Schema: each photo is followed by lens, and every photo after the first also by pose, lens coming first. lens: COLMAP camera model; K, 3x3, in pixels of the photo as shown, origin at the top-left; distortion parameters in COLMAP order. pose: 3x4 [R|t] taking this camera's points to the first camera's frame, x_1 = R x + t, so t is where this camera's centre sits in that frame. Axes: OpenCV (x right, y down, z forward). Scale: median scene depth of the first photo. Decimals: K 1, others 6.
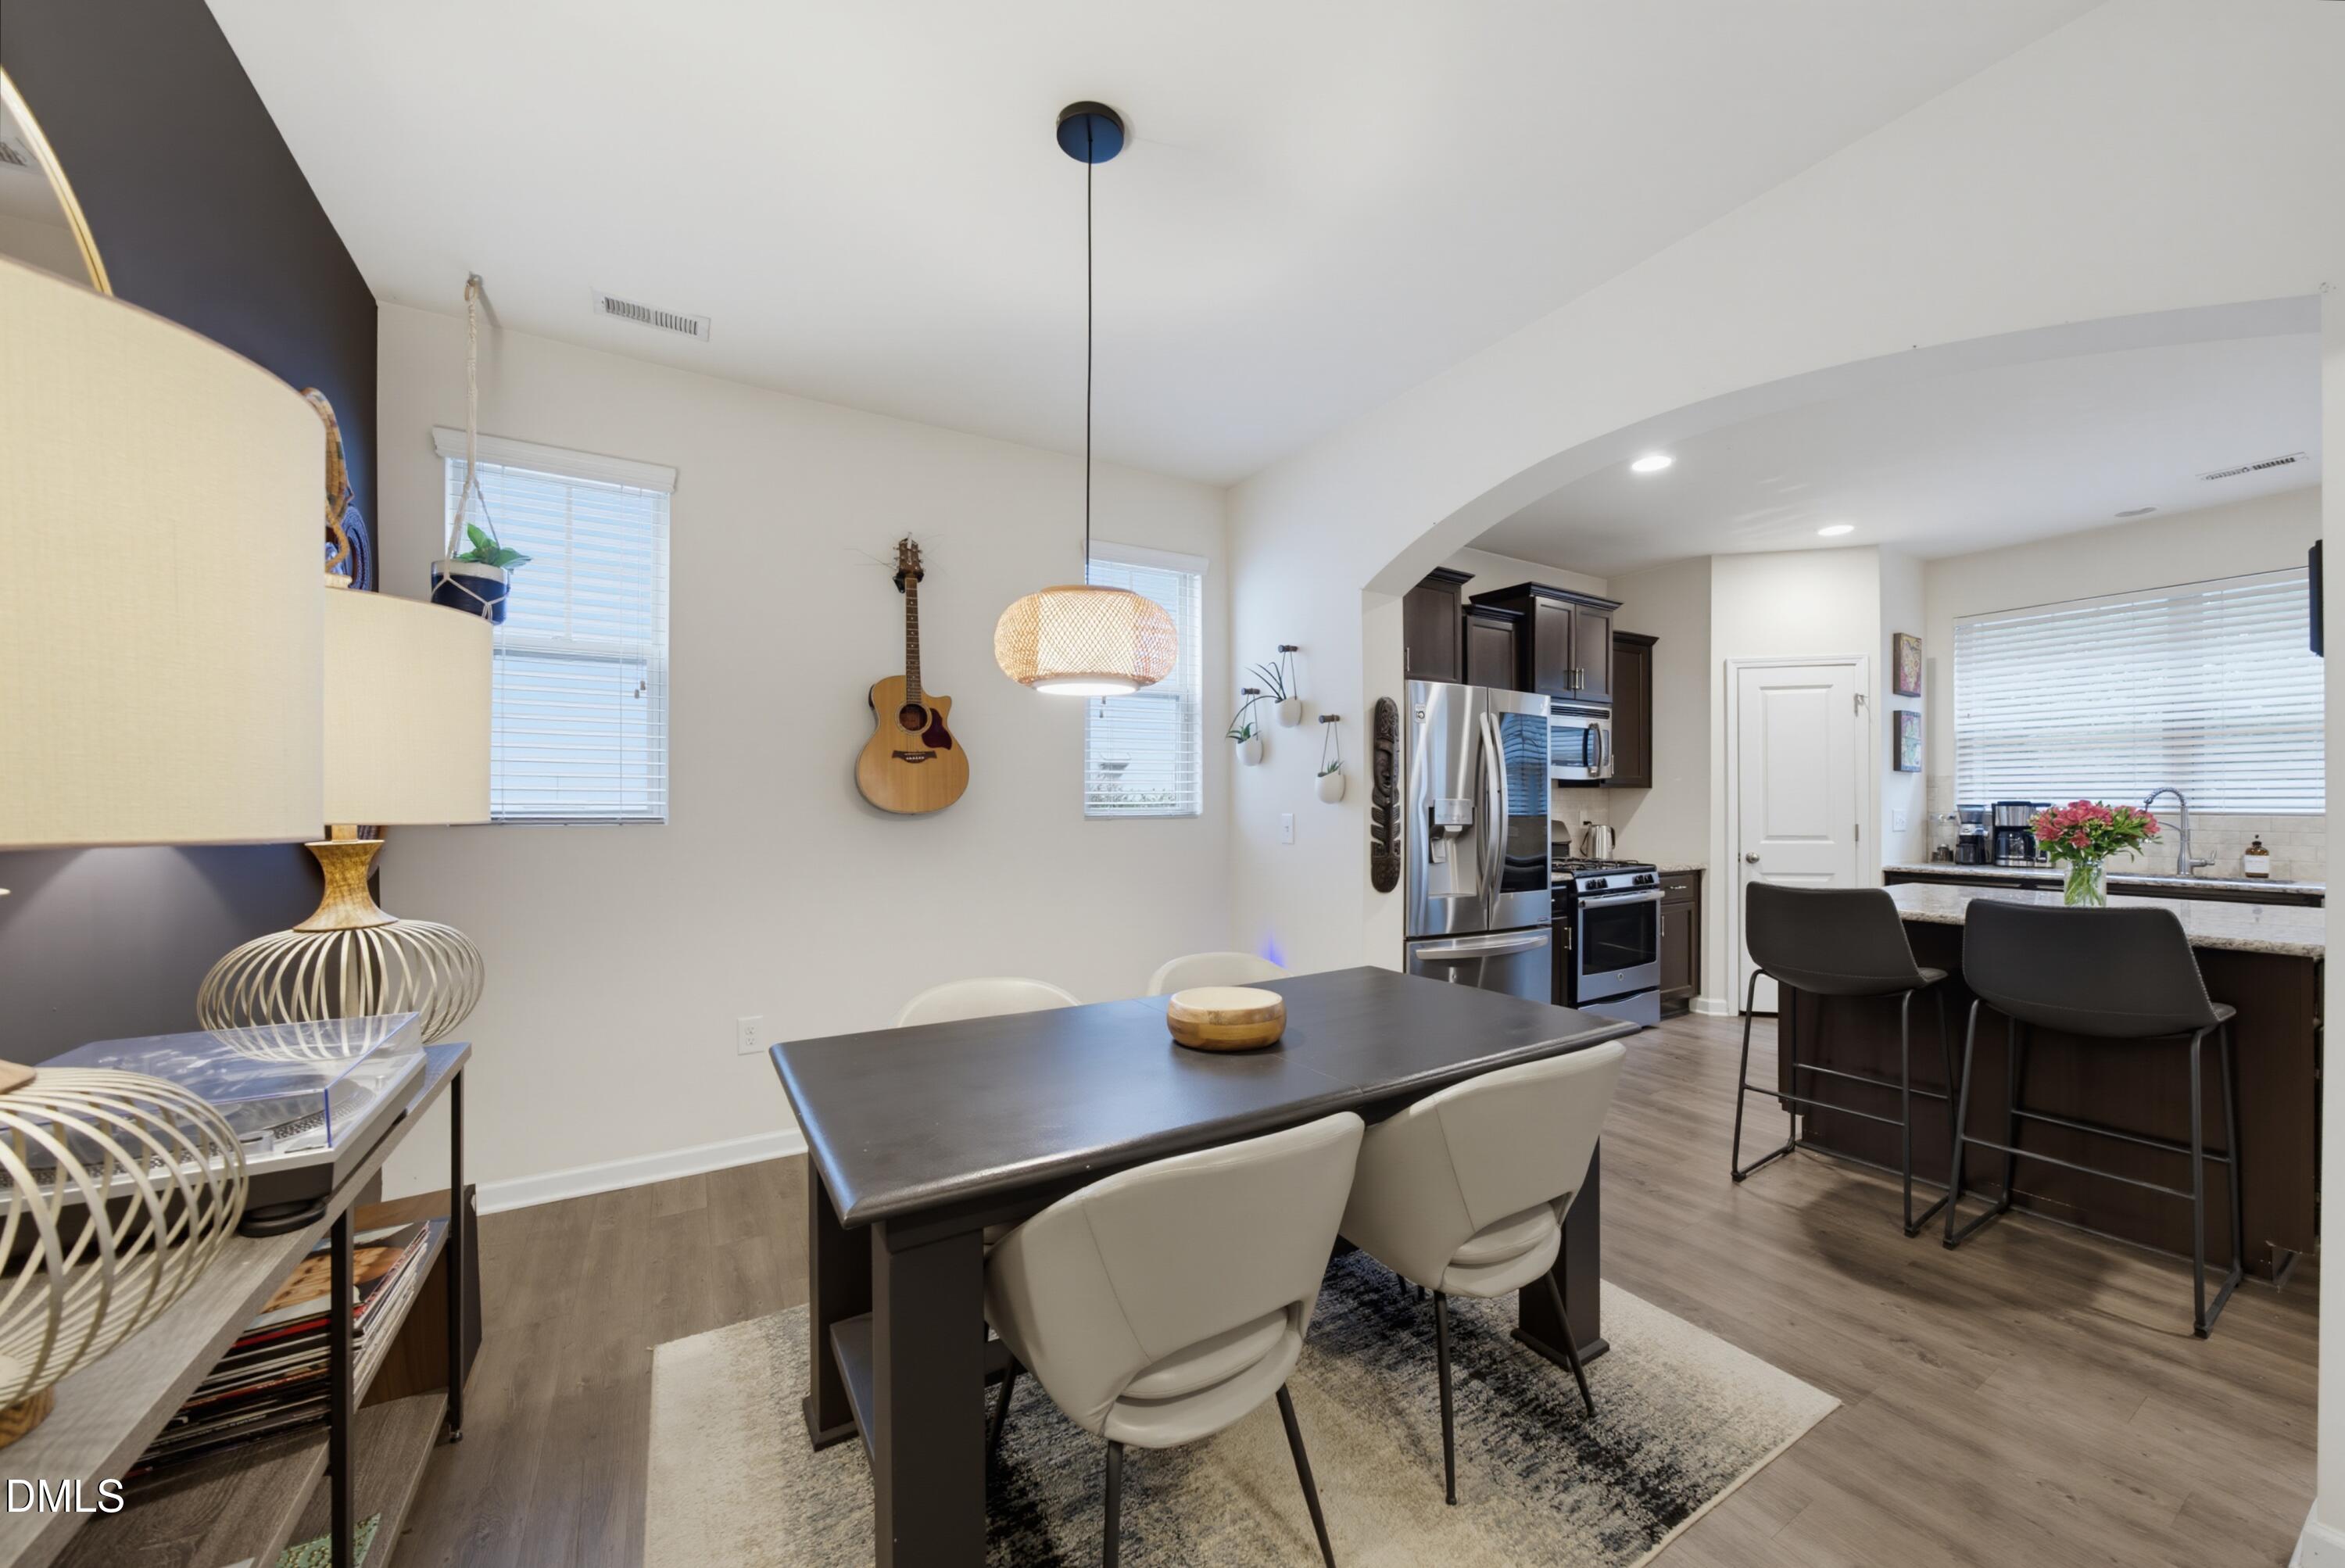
lens RADIAL K [[849.2, 0, 1178.8], [0, 849.2, 801.4], [0, 0, 1]] dist [-0.007068, 0.001599]
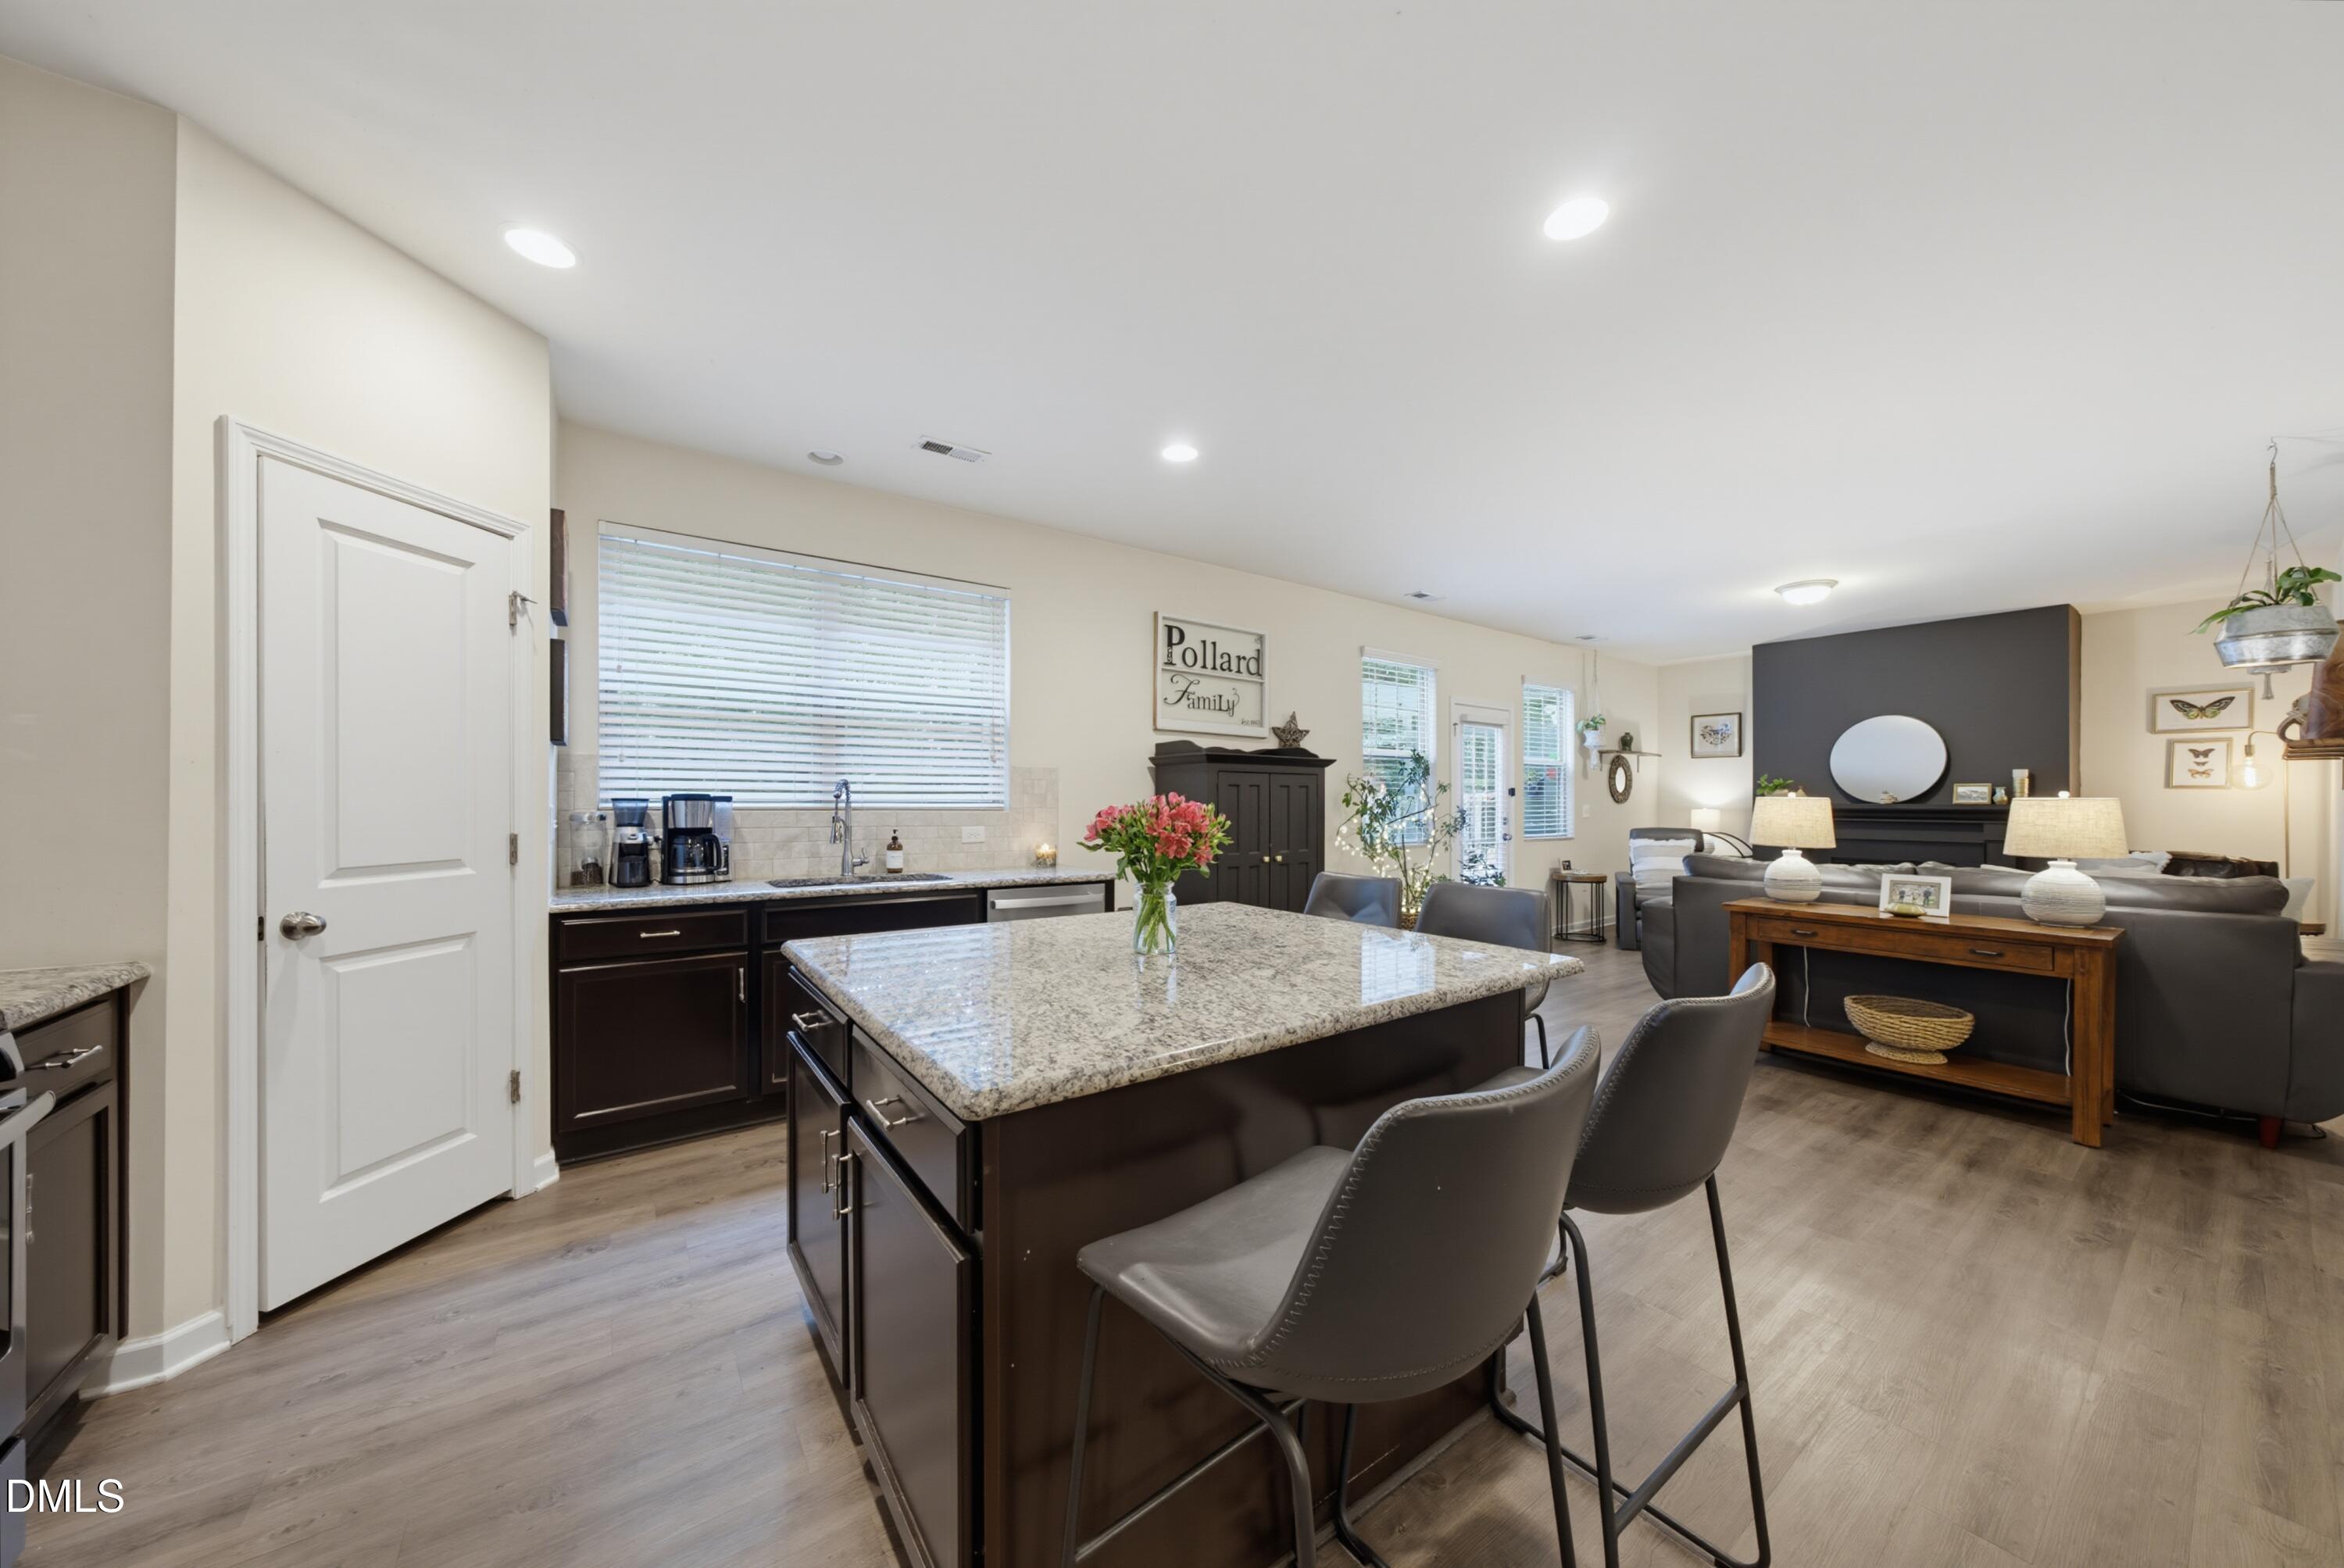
lens RADIAL K [[805.2, 0, 1173.7], [0, 805.2, 801.6], [0, 0, 1]] dist [-0.000683, 0.001787]
pose [[-0.077162, -0.002132, 0.997016, 0.255606], [-0.008795, 0.999960, 0.001458, 0.001666], [-0.996980, -0.008656, -0.077178, 0.617578]]
